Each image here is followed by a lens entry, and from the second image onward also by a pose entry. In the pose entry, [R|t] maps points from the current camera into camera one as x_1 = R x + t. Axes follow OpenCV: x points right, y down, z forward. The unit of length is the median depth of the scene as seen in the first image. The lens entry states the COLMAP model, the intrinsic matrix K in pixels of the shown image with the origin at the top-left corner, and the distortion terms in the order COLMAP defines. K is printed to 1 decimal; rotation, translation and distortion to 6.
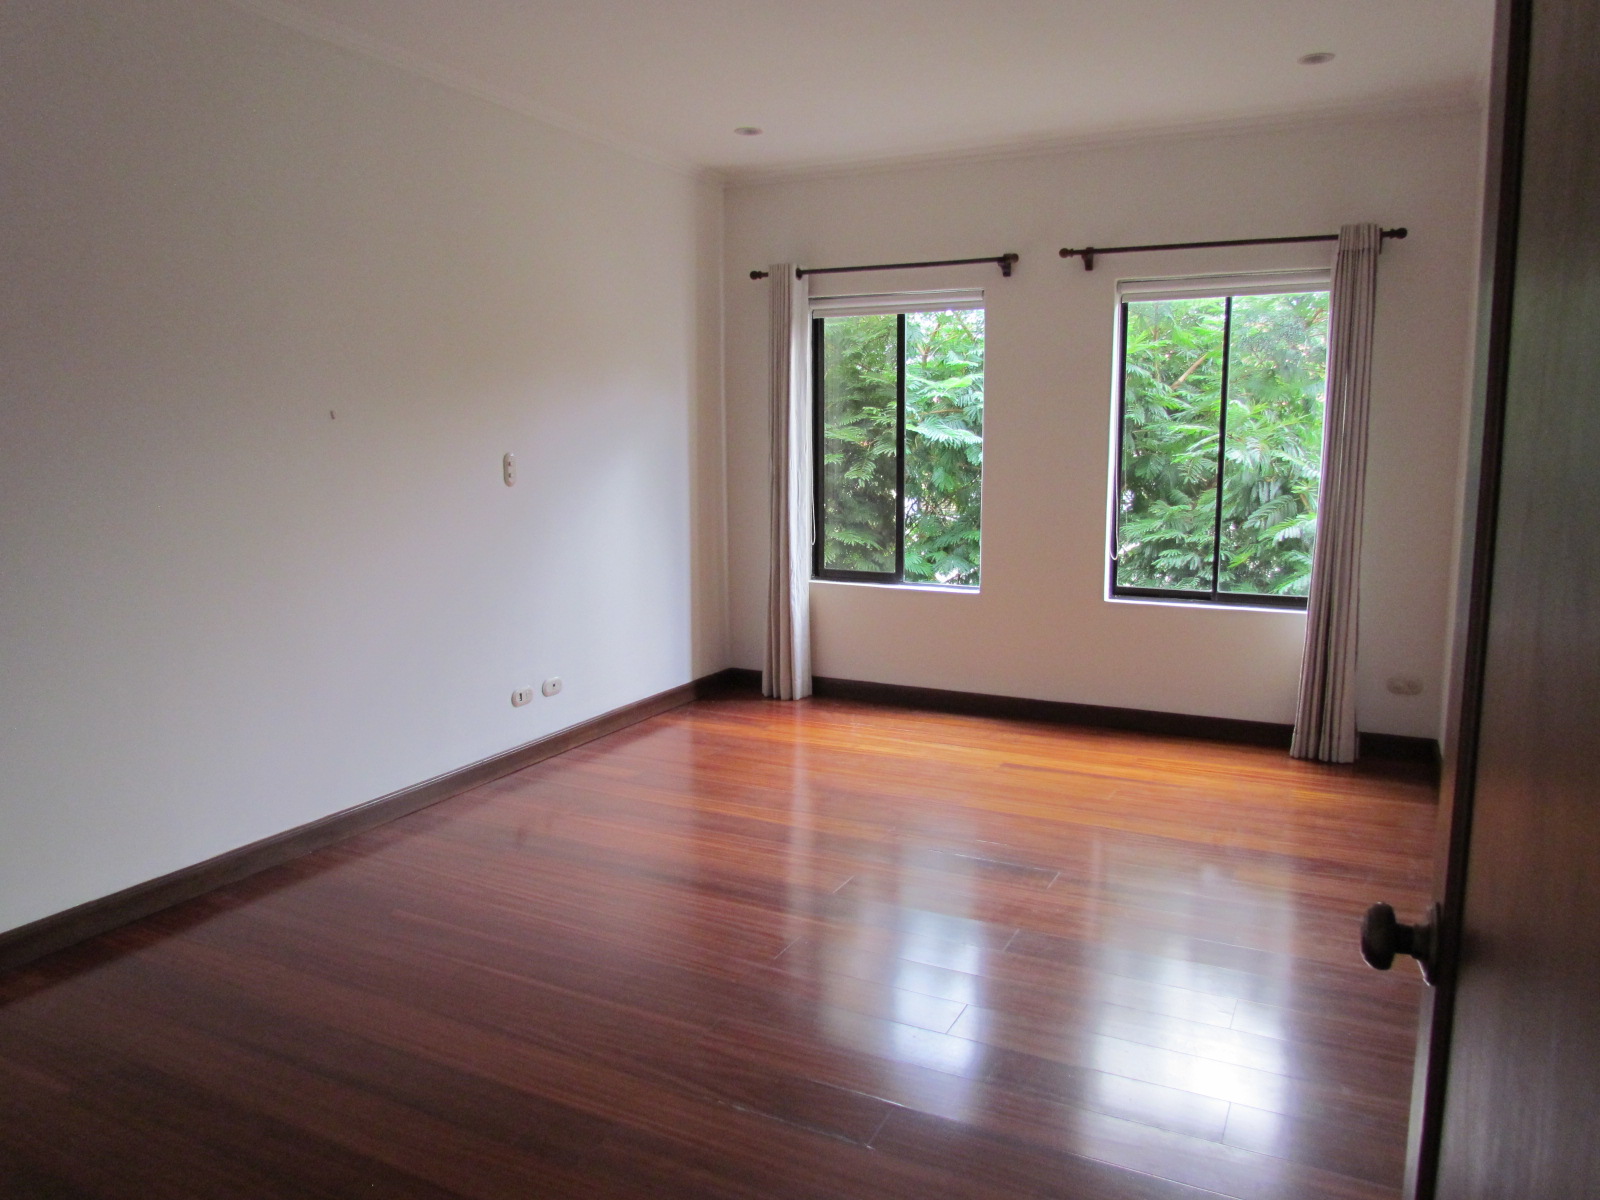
lens RADIAL K [[1128.6, 0, 800.0], [0, 1128.6, 600.0], [0, 0, 1]] dist [-0.018543, -0.001409]
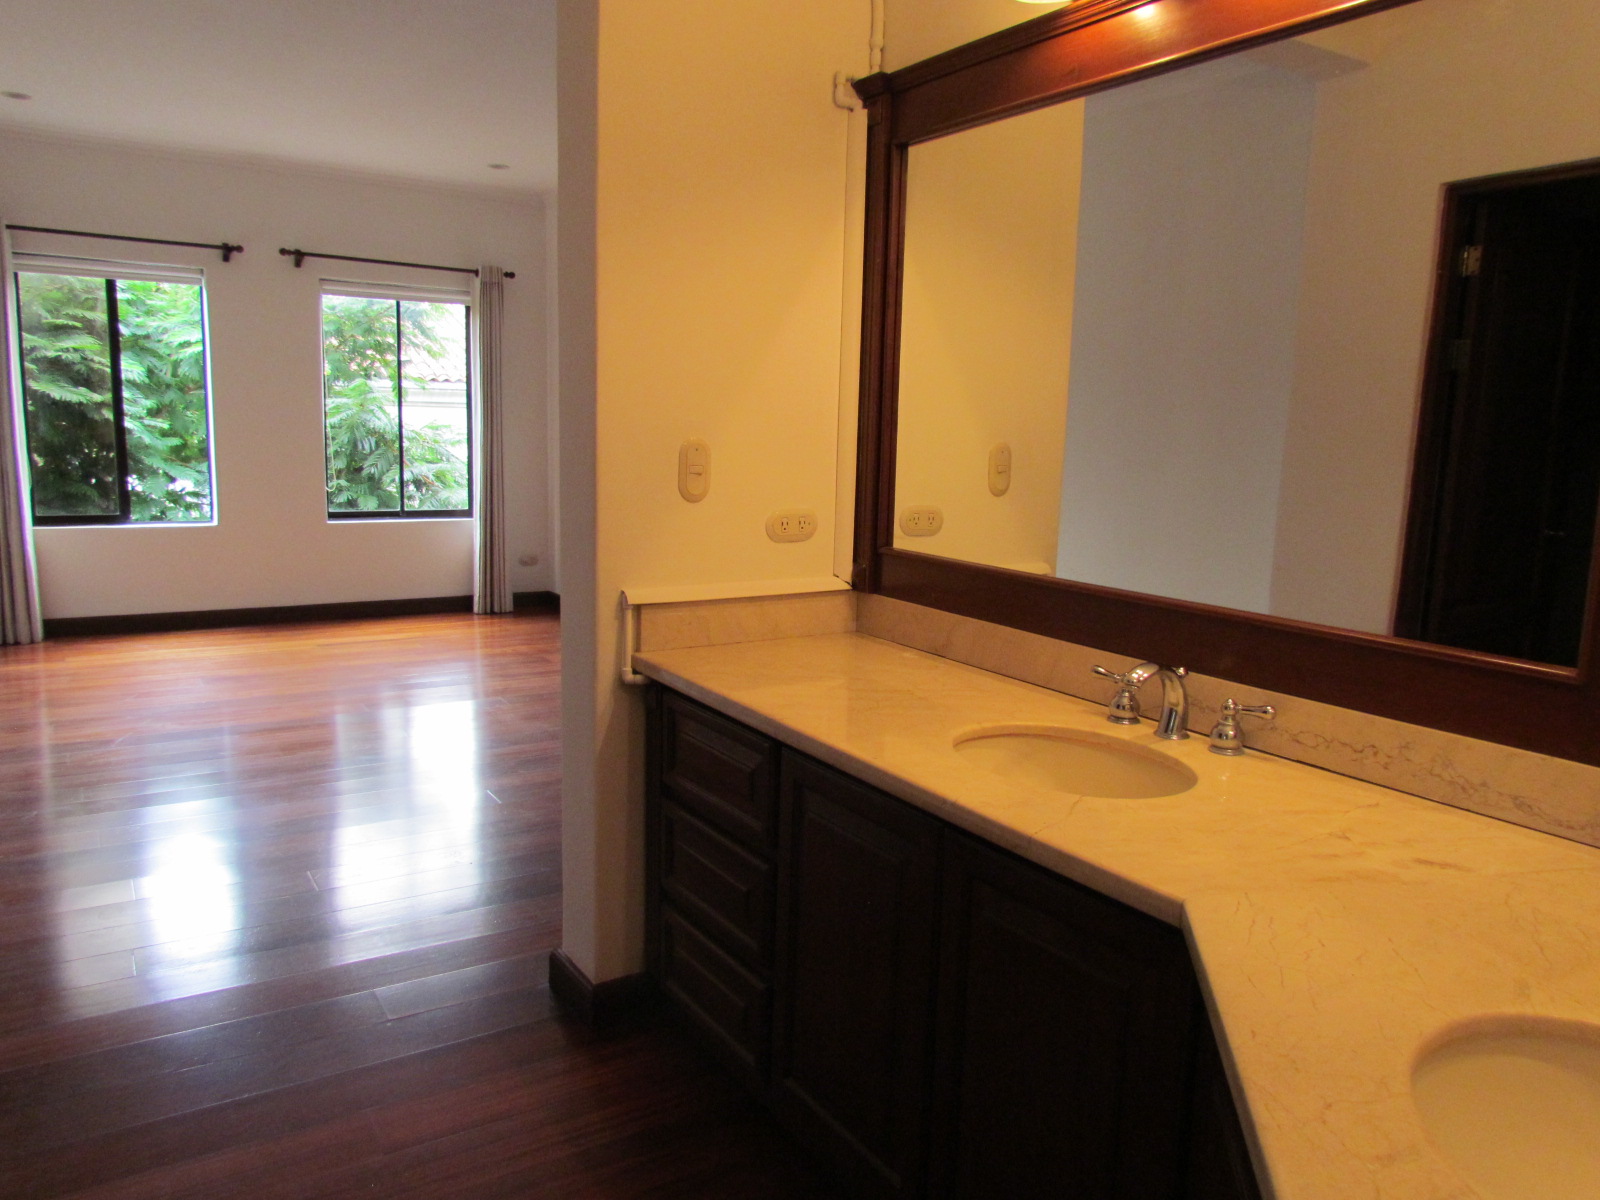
lens RADIAL K [[1145.9, 0, 800.0], [0, 1145.9, 600.0], [0, 0, 1]] dist [-0.004115, 0.003490]
pose [[0.522247, -0.108252, 0.845896, -0.595258], [0.100436, 0.992815, 0.065045, 0.060744], [-0.846859, 0.050989, 0.529367, -0.171627]]
